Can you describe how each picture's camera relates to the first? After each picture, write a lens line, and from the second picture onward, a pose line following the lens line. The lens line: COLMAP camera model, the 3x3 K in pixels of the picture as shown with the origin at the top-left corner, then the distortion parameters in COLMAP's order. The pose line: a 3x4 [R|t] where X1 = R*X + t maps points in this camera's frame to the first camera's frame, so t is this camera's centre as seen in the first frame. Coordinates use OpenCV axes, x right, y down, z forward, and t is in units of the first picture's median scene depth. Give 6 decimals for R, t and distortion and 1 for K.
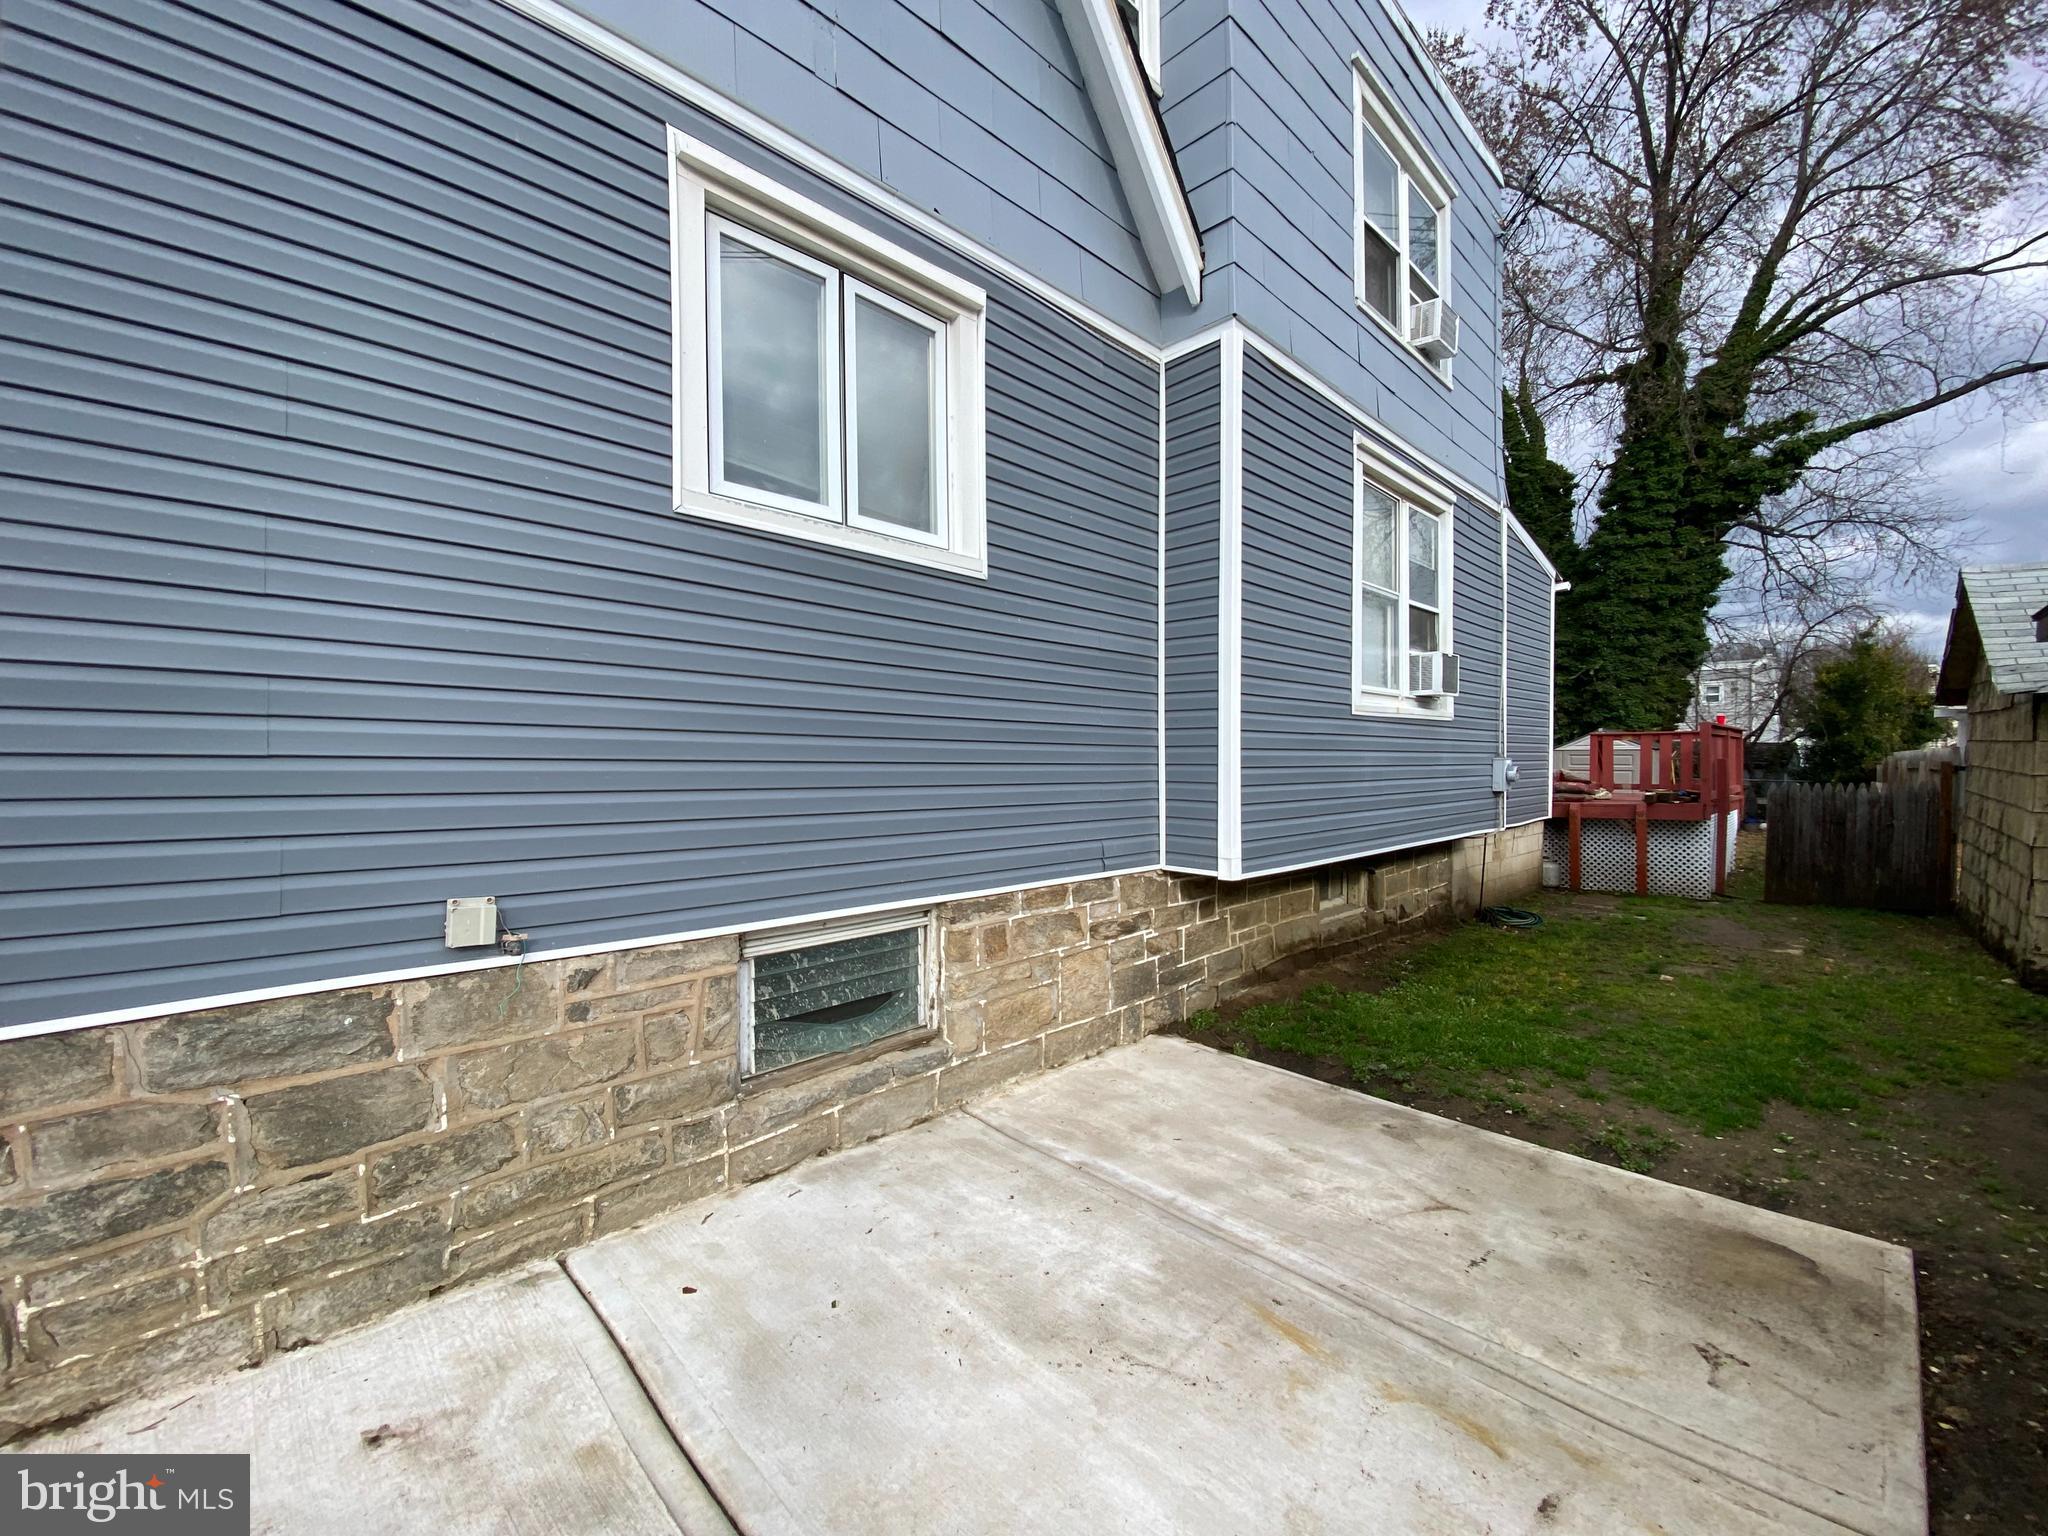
lens RADIAL K [[824.5, 0, 1024.0], [0, 824.5, 768.0], [0, 0, 1]] dist [0.024208, -0.020976]
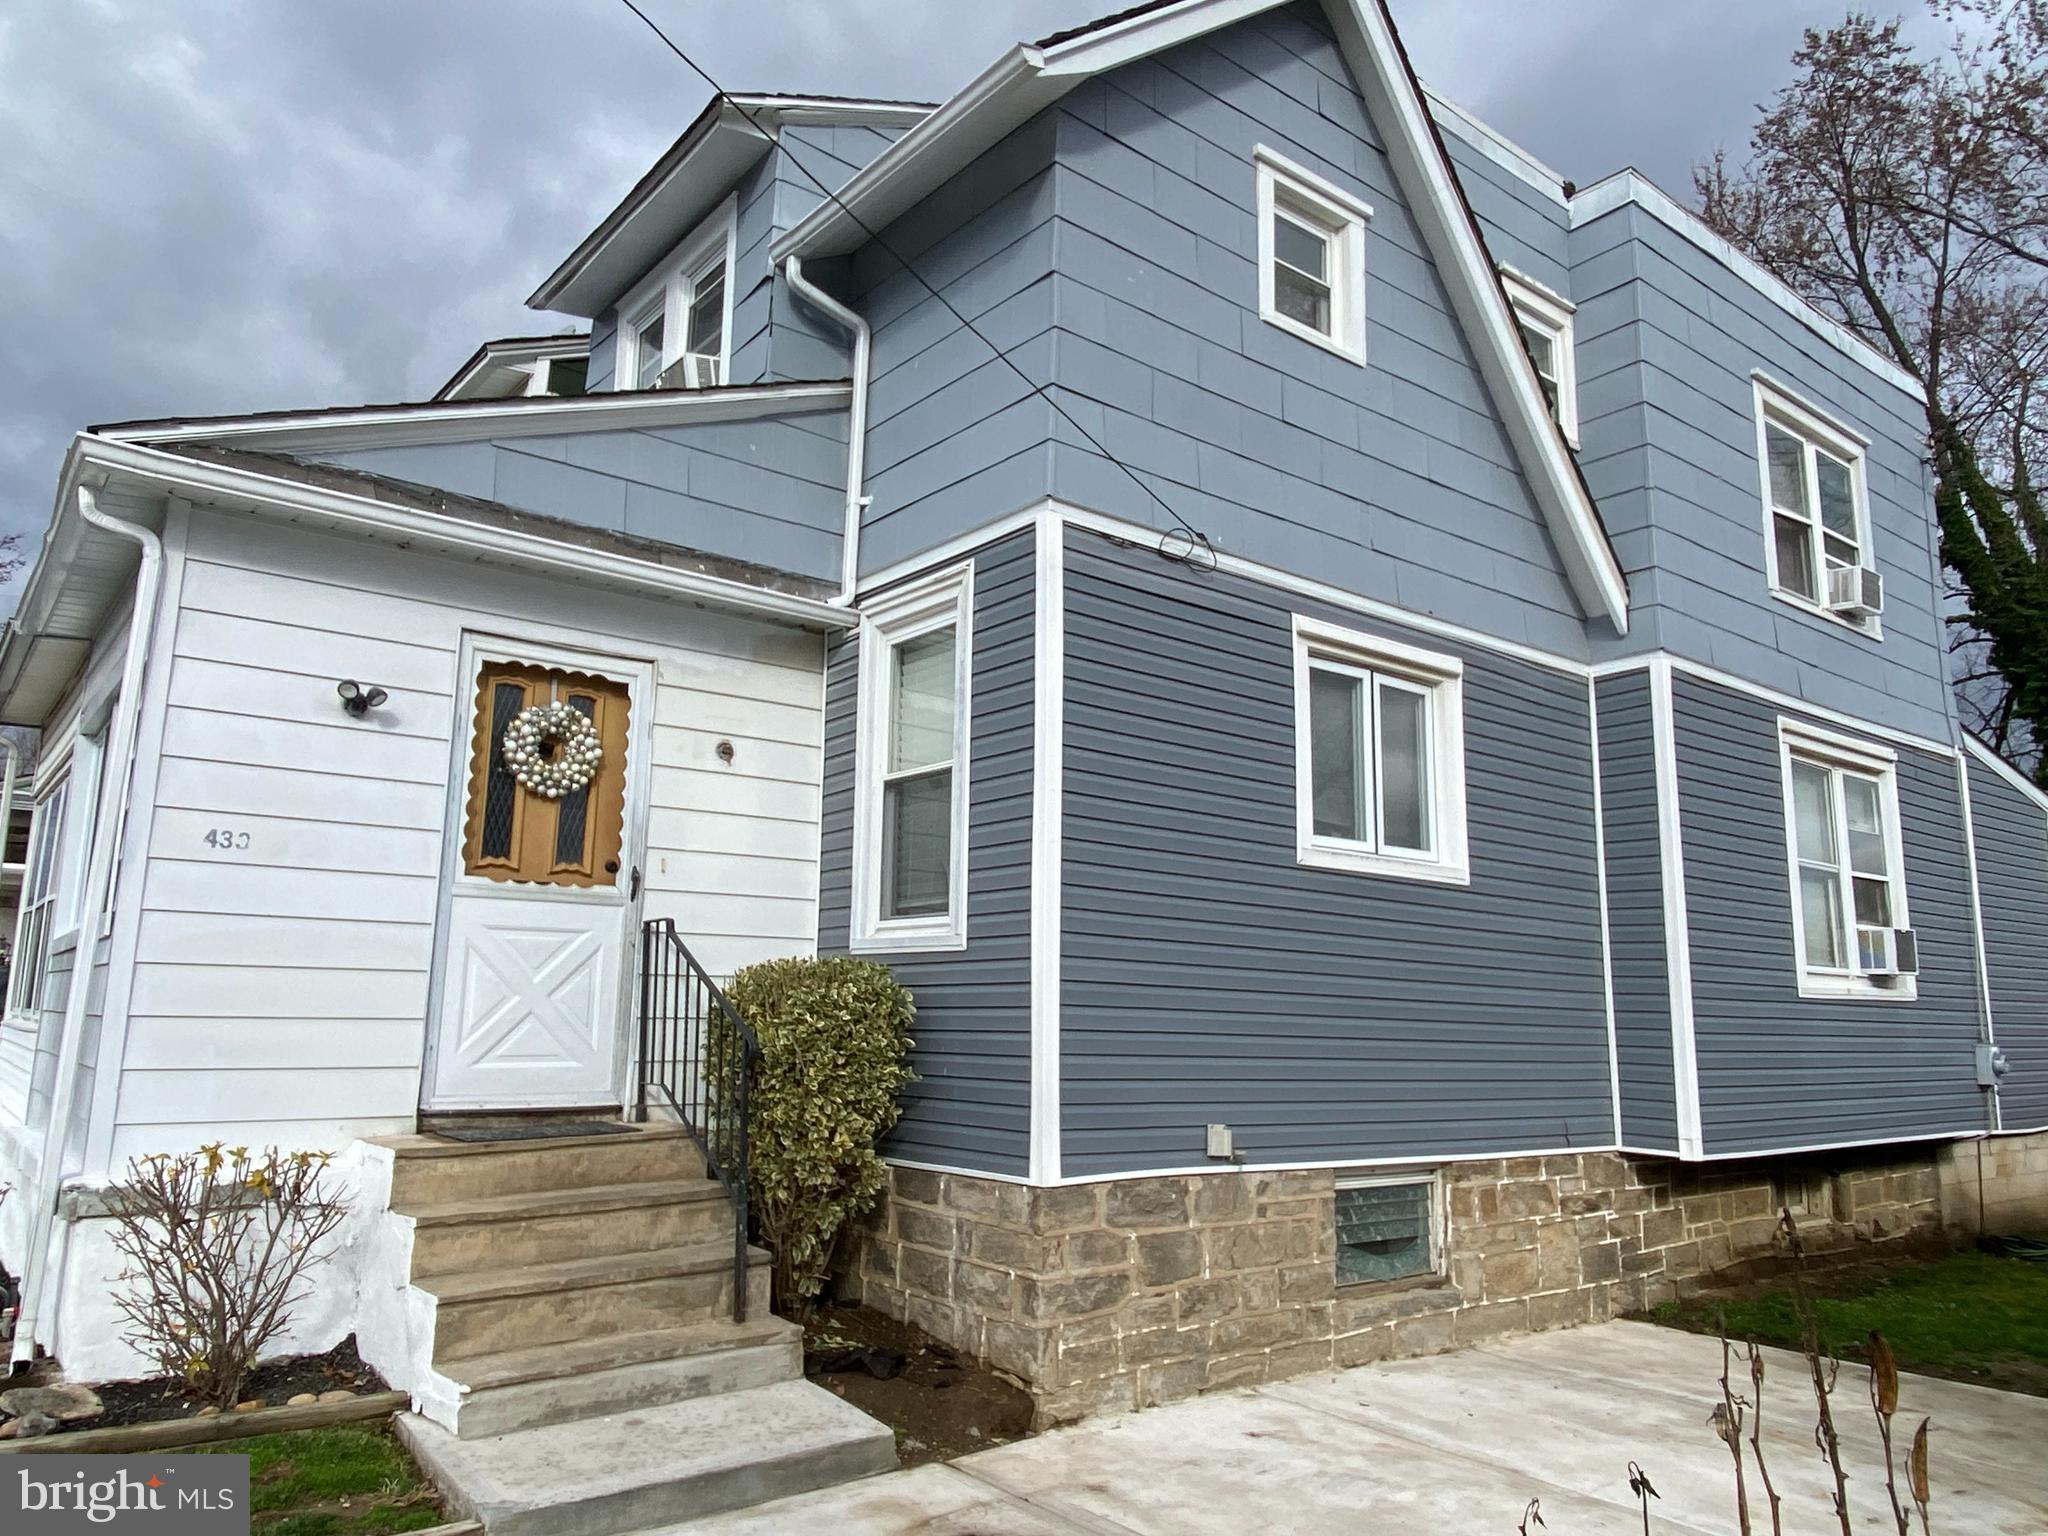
lens RADIAL K [[1438.3, 0, 1025.1], [0, 1438.3, 759.8], [0, 0, 1]] dist [0.098616, -0.155080]
pose [[0.994674, 0.000054, -0.103072, -0.407700], [-0.019382, 0.982259, -0.186524, -0.002198], [0.101234, 0.187528, 0.977029, -1.010877]]
